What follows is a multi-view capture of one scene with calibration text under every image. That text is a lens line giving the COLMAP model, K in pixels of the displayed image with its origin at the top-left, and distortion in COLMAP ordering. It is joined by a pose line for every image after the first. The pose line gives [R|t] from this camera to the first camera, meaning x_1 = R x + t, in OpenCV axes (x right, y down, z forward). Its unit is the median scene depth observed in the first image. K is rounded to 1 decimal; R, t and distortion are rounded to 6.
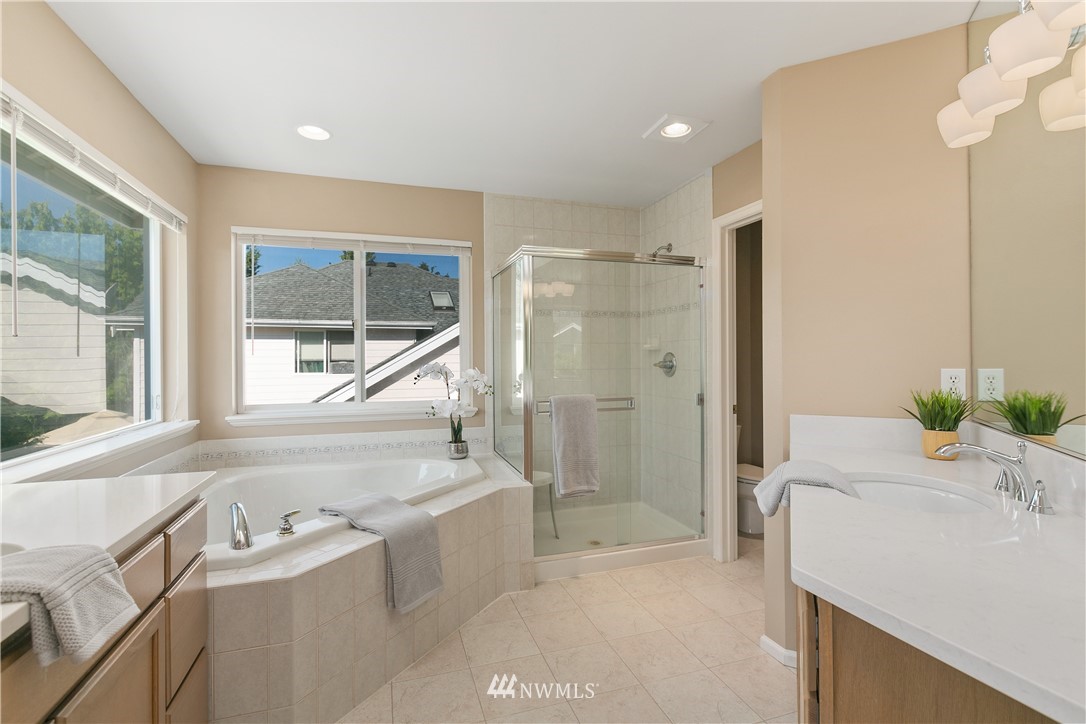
lens RADIAL K [[486.4, 0, 541.2], [0, 486.4, 360.2], [0, 0, 1]] dist [-0.000921, -0.001264]
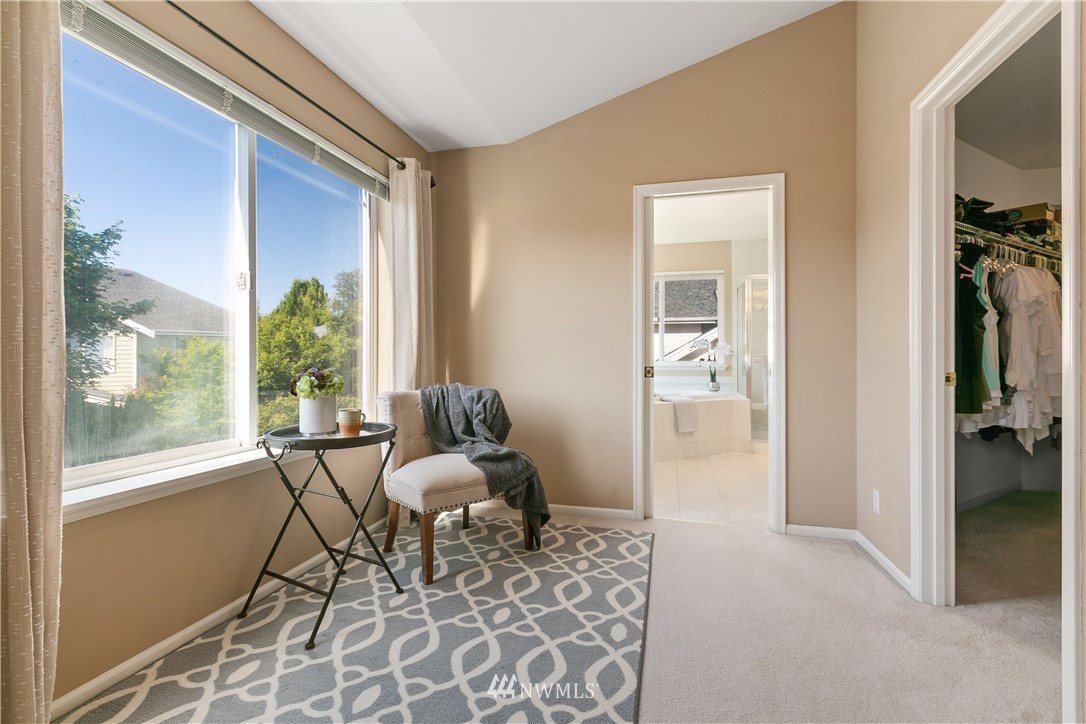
lens RADIAL K [[486.4, 0, 541.2], [0, 486.4, 360.6], [0, 0, 1]] dist [-0.000921, -0.001264]
pose [[0.835968, 0.005863, -0.548747, 0.282625], [-0.000606, 0.999952, 0.009761, 0.067270], [0.548778, -0.007827, 0.835931, -0.865577]]
